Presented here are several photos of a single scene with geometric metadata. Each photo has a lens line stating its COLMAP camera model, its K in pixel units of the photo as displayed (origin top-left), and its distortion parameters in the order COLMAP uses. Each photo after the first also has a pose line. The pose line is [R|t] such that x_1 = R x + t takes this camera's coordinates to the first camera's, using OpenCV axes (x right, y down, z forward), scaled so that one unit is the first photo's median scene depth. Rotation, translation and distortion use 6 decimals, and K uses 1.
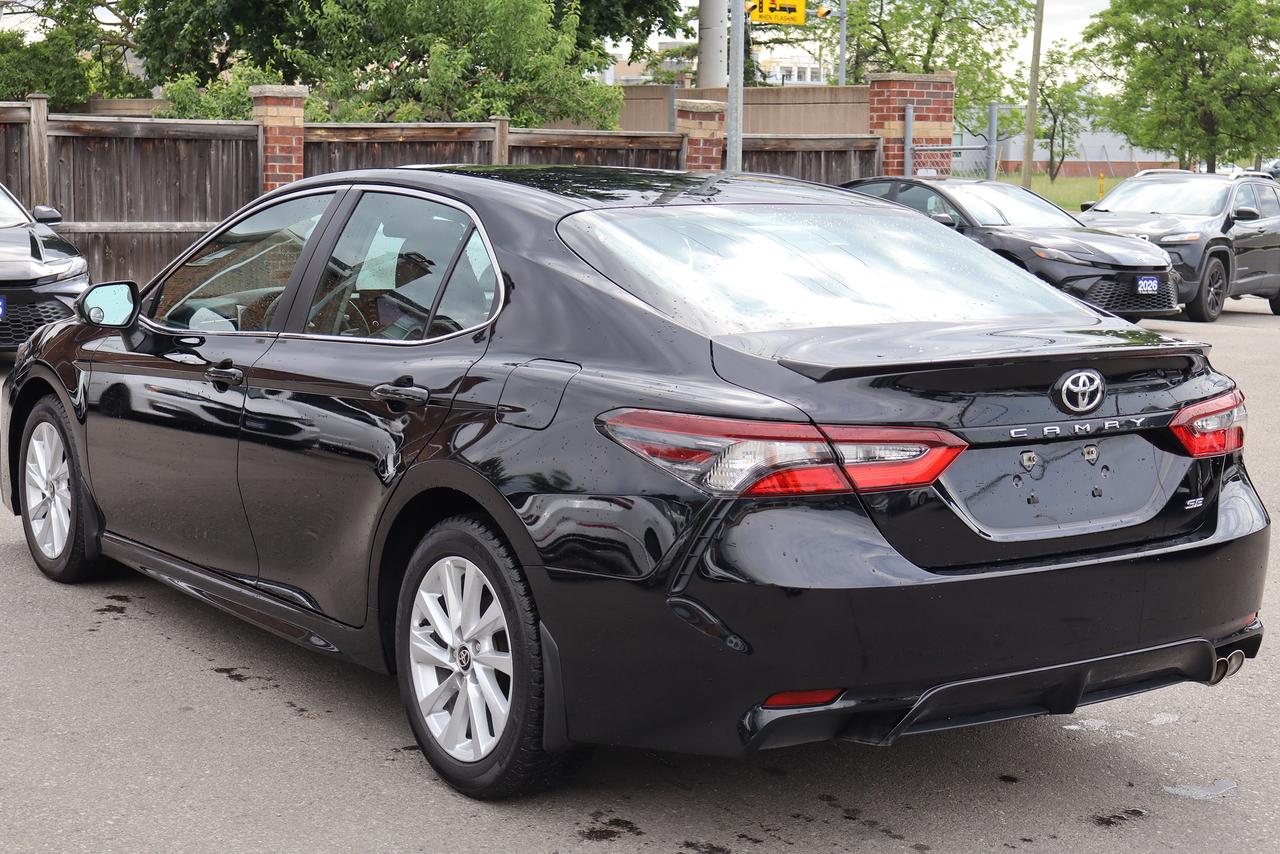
lens RADIAL K [[2057.5, 0, 638.5], [0, 2057.5, 426.4], [0, 0, 1]] dist [0.018733, 0.000000]
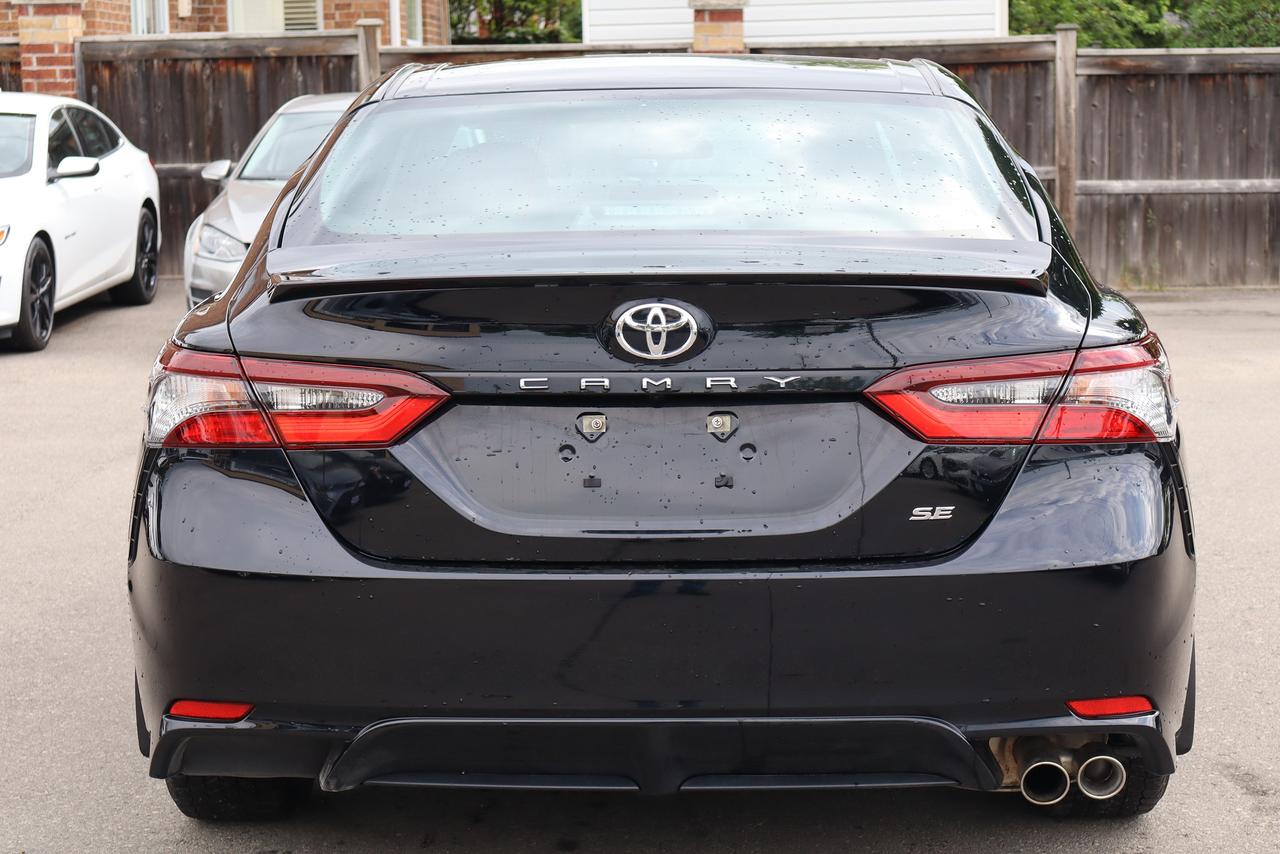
lens RADIAL K [[2582.9, 0, 633.3], [0, 2582.9, 432.7], [0, 0, 1]] dist [0.052872, 0.000000]
pose [[0.803292, 0.048332, -0.593621, 0.187961], [-0.055087, 0.998459, 0.006748, 0.003086], [0.593032, 0.027280, 0.804717, 0.075209]]
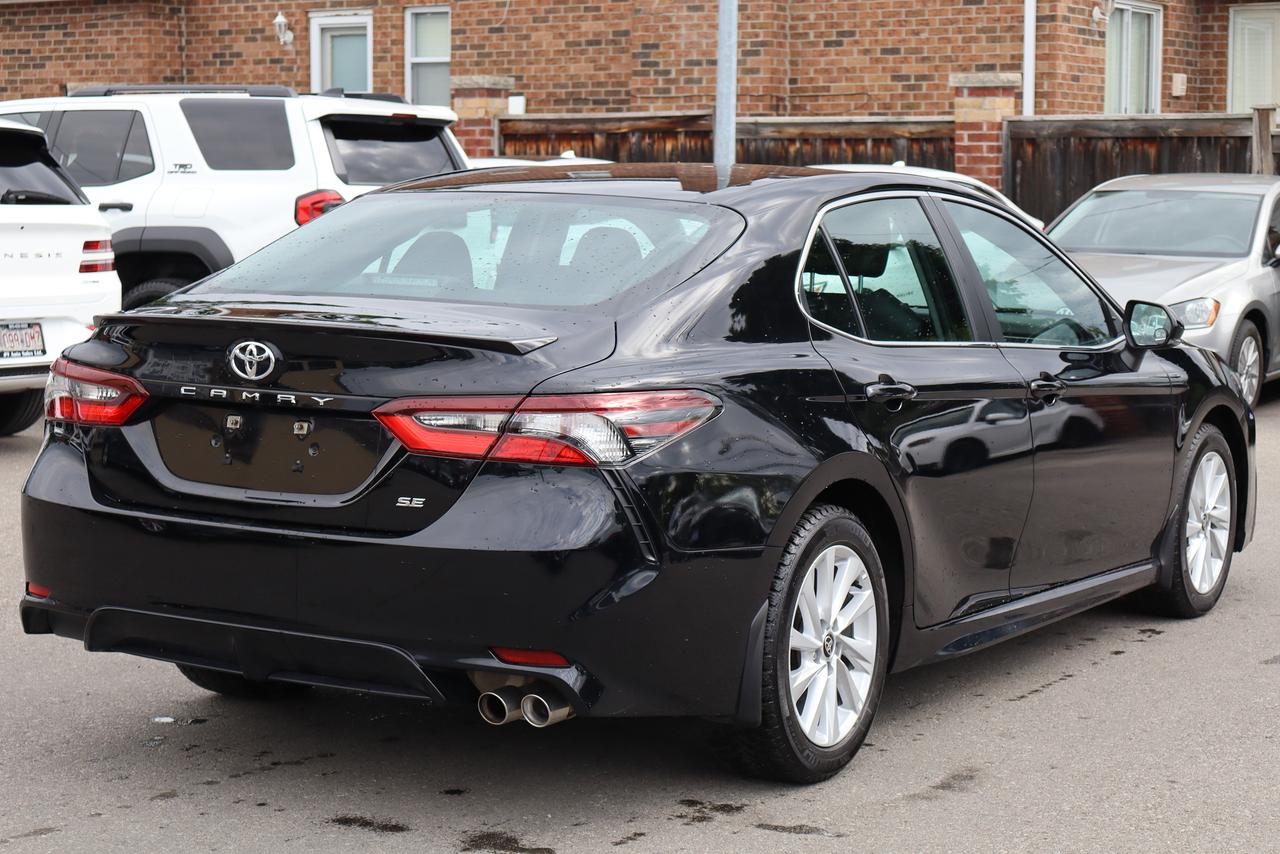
lens RADIAL K [[2582.9, 0, 644.0], [0, 2582.9, 418.8], [0, 0, 1]] dist [0.052872, 0.000000]
pose [[0.405922, 0.080048, -0.910395, 0.377769], [-0.133079, 0.990716, 0.027774, -0.012806], [0.904166, 0.109881, 0.412806, 0.166895]]
